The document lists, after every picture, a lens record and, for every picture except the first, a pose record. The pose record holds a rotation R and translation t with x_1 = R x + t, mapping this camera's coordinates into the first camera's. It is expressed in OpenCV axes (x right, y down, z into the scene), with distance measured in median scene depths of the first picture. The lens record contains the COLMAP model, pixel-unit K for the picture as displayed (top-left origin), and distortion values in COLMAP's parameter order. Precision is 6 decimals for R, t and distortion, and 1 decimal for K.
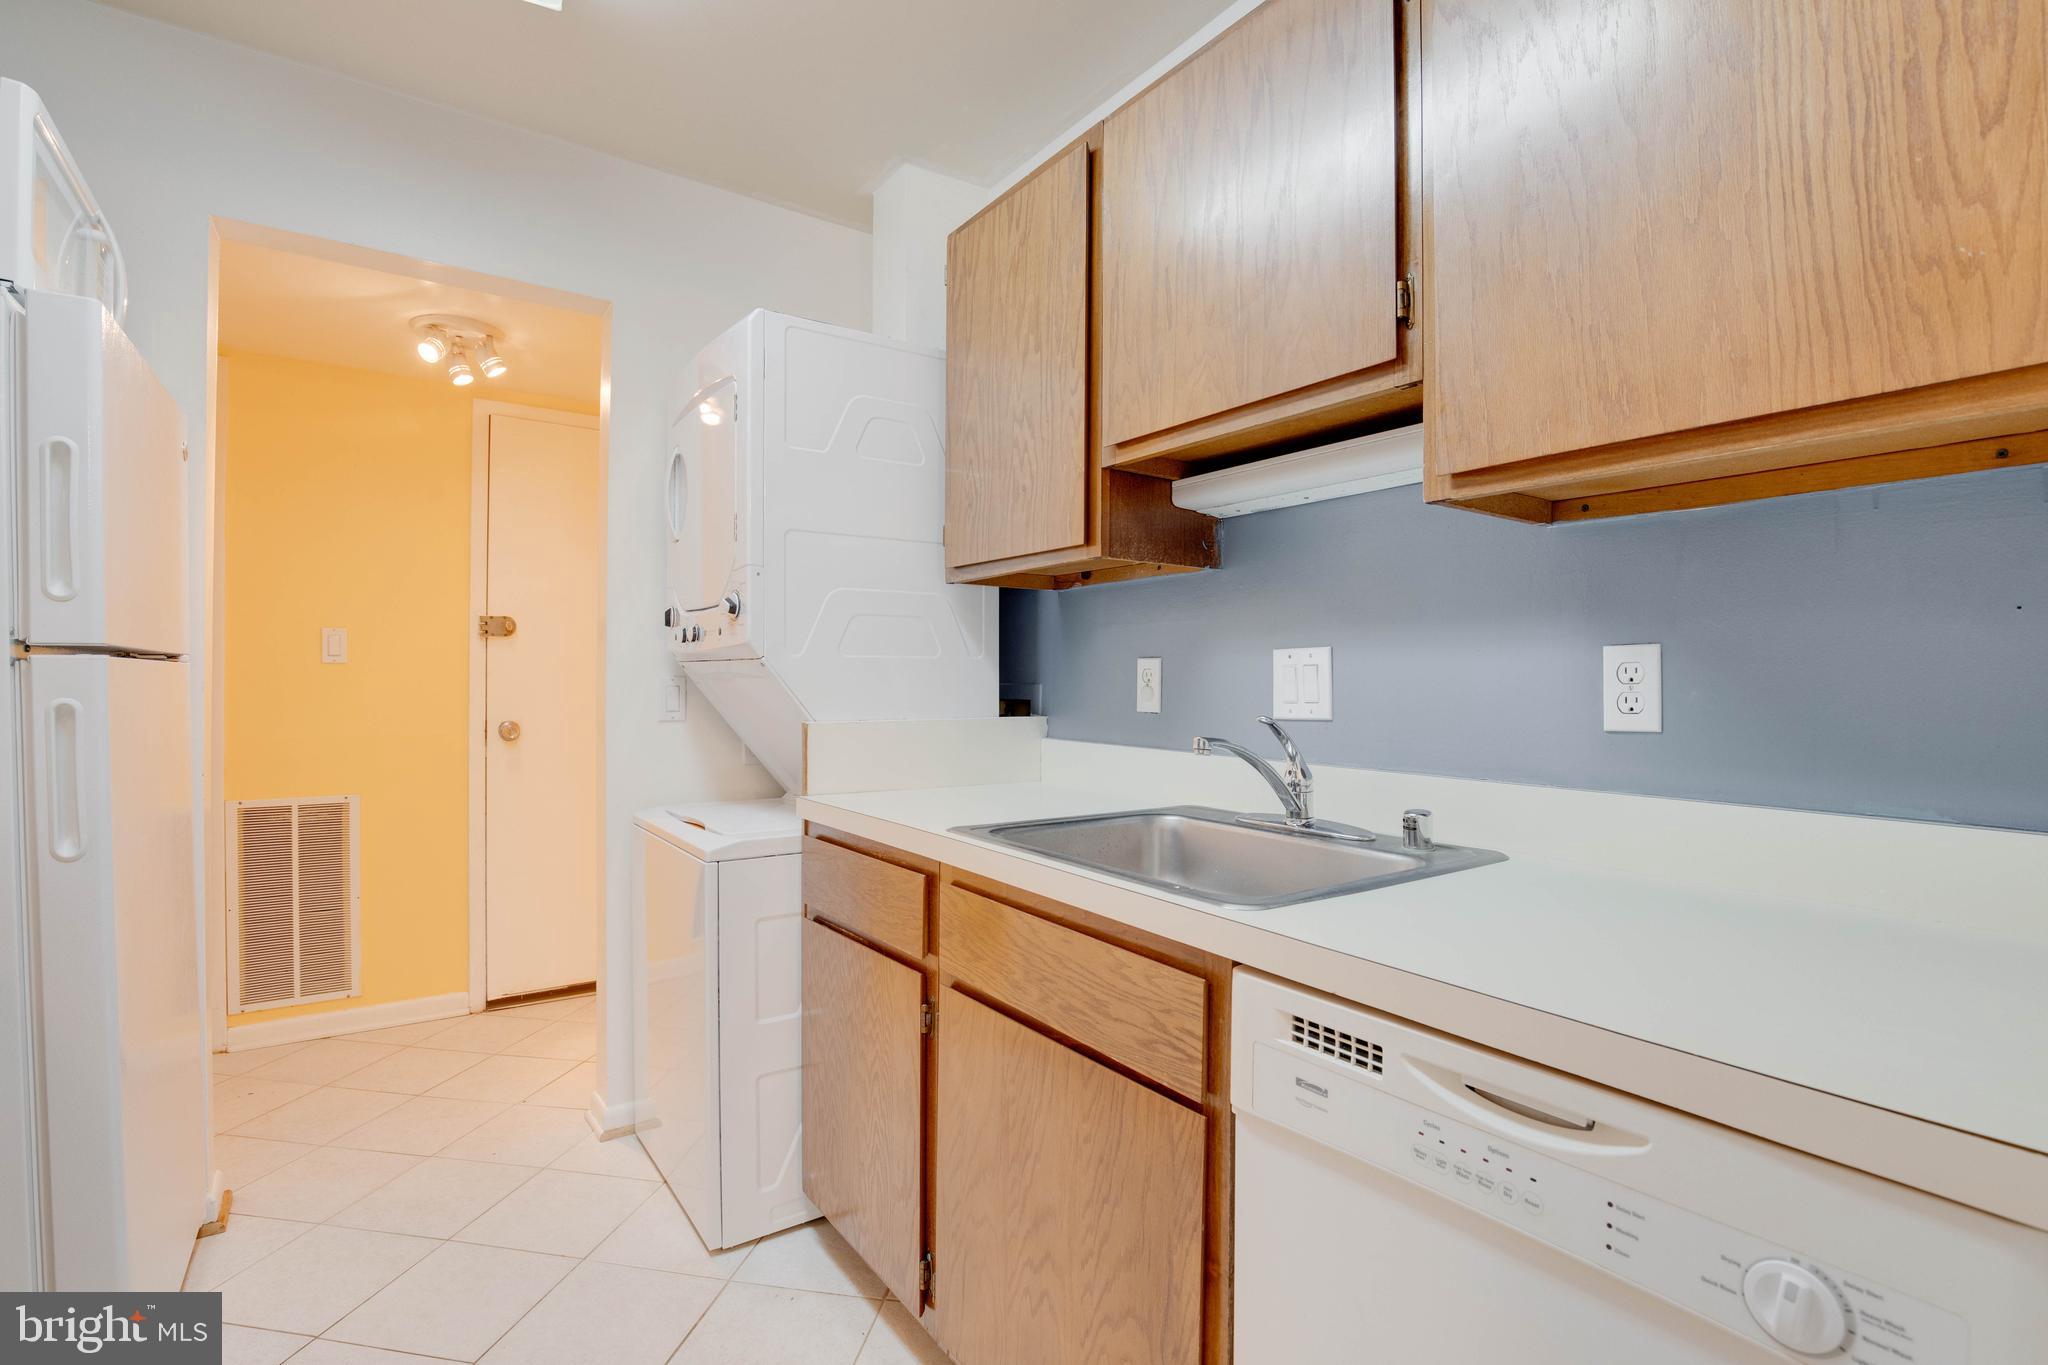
lens RADIAL K [[956.7, 0, 1019.1], [0, 956.7, 690.6], [0, 0, 1]] dist [-0.034189, 0.000975]
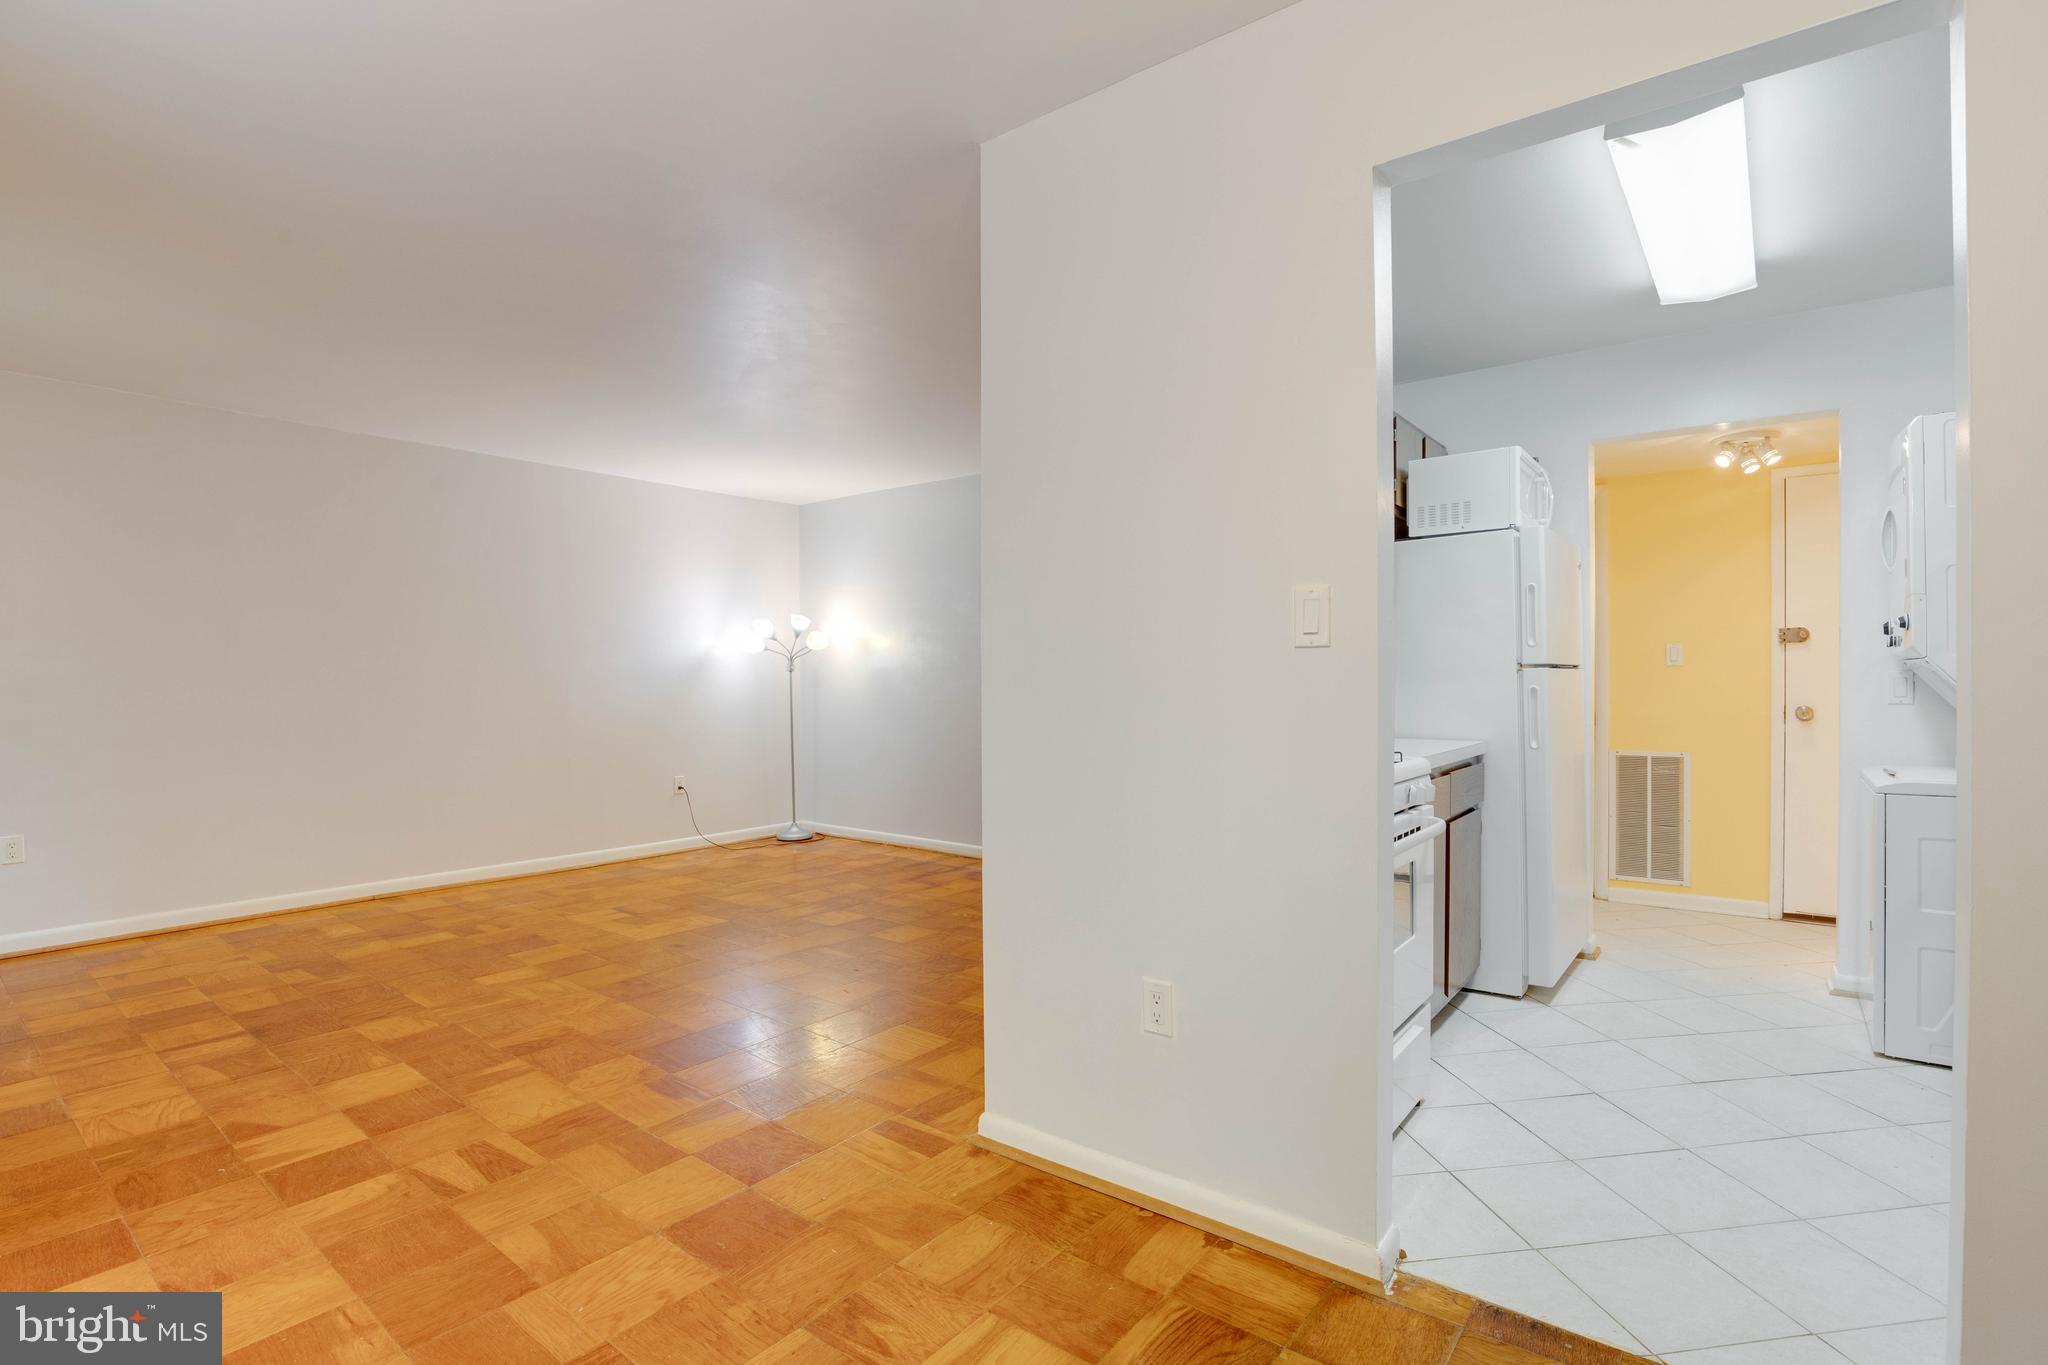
lens RADIAL K [[940.8, 0, 1030.2], [0, 940.8, 688.6], [0, 0, 1]] dist [-0.026355, 0.000370]
pose [[0.281013, -0.001486, -0.959703, 0.655461], [0.001955, 0.999998, -0.000976, 0.011077], [0.959702, -0.001602, 0.281015, -0.661781]]
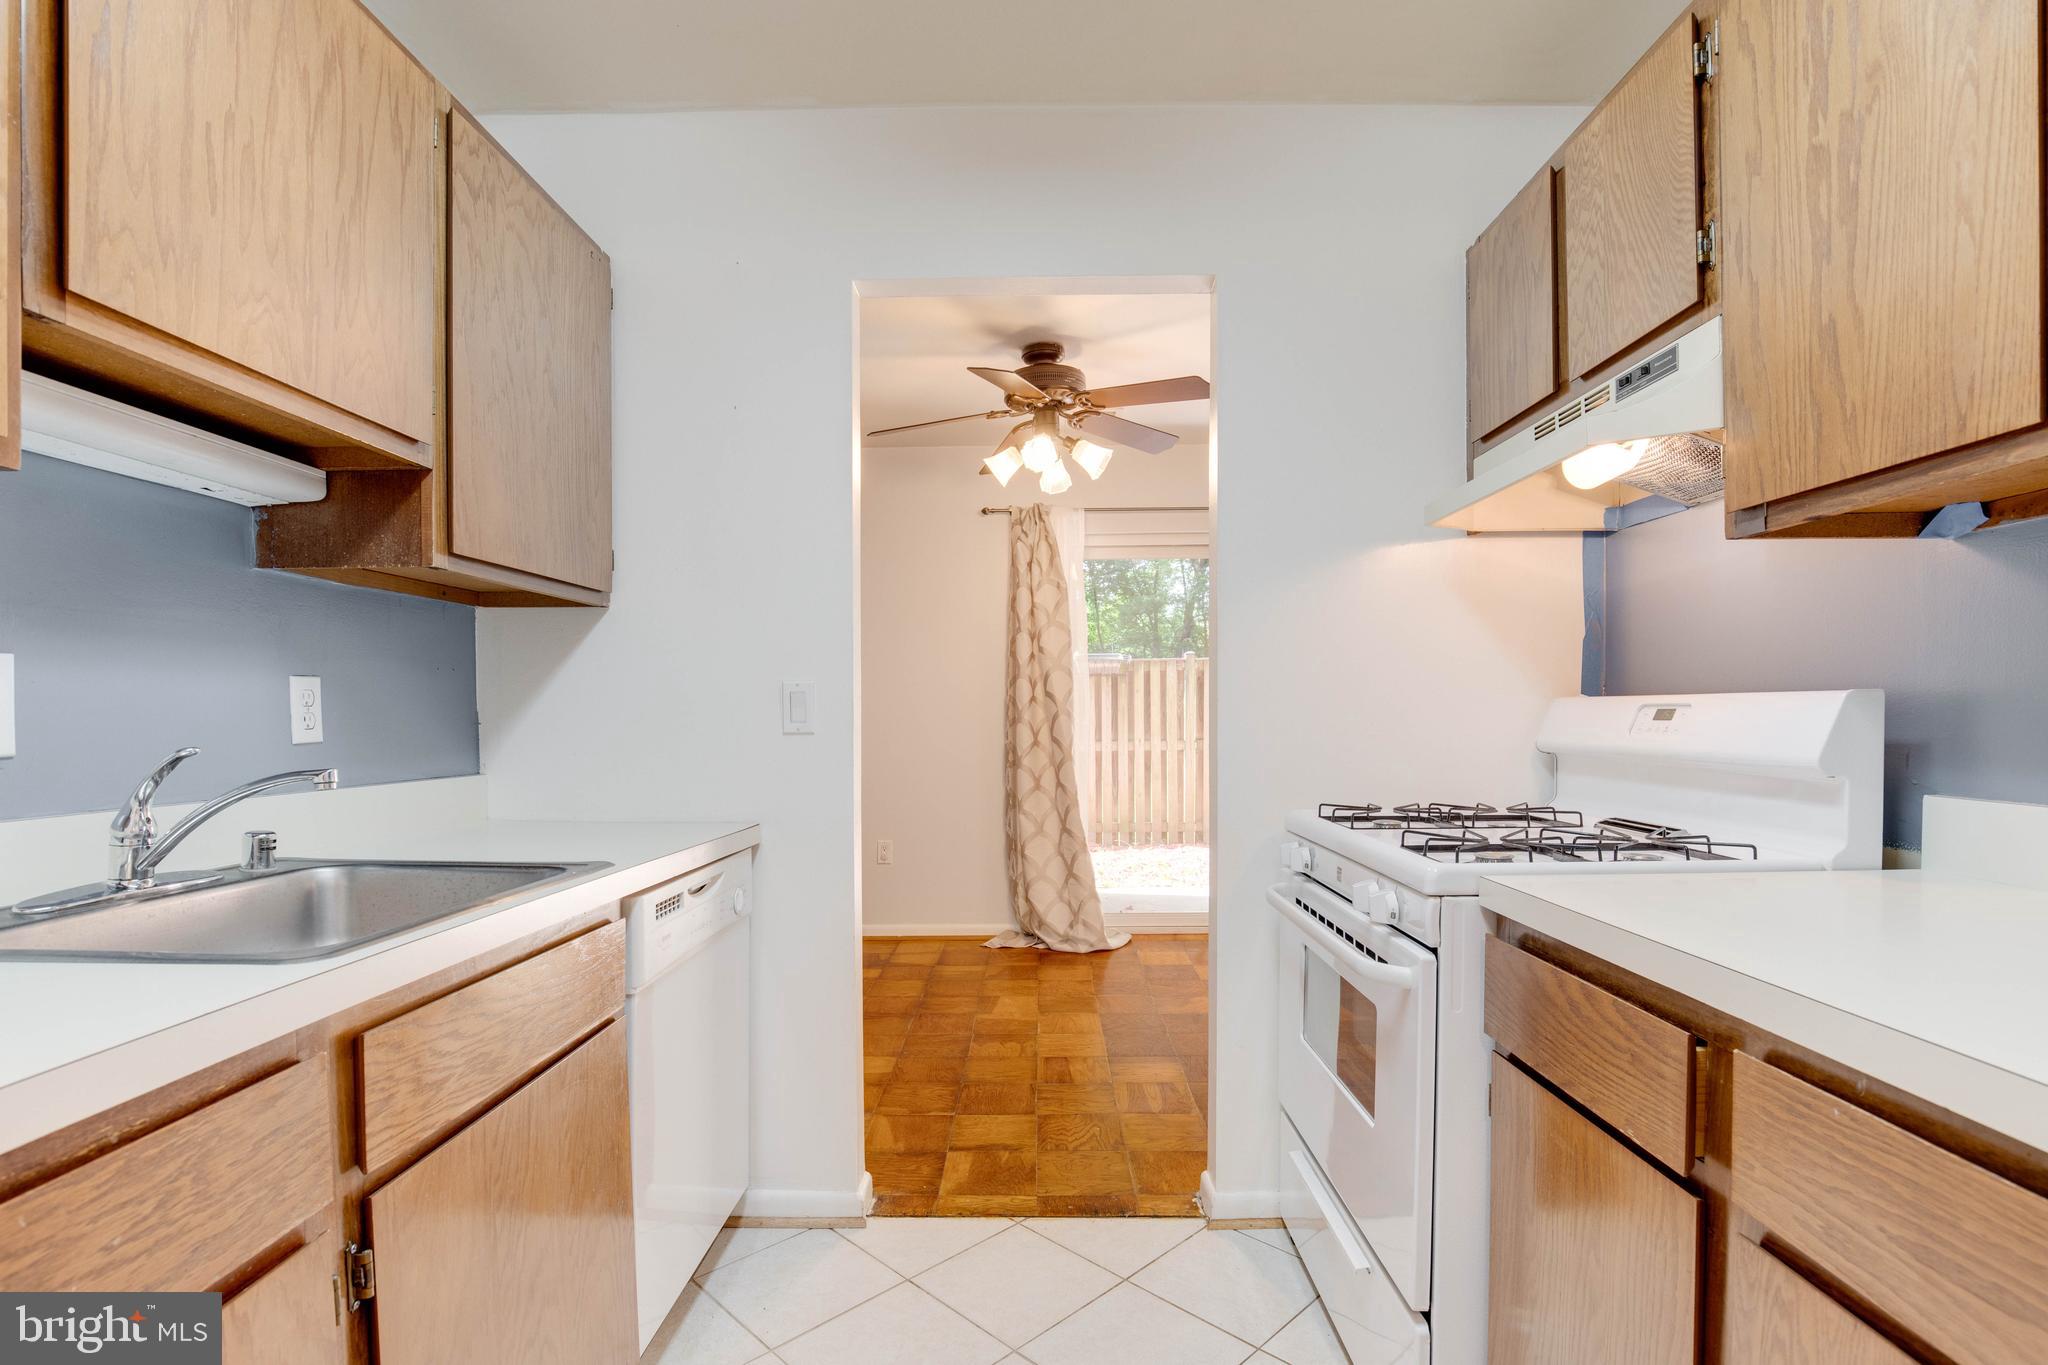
lens RADIAL K [[956.9, 0, 1022.0], [0, 956.9, 733.2], [0, 0, 1]] dist [-0.035418, 0.007174]
pose [[-0.804440, -0.019415, 0.593716, -0.571372], [-0.000437, 0.999485, 0.032091, -0.007845], [-0.594033, 0.025556, -0.804035, 0.910788]]
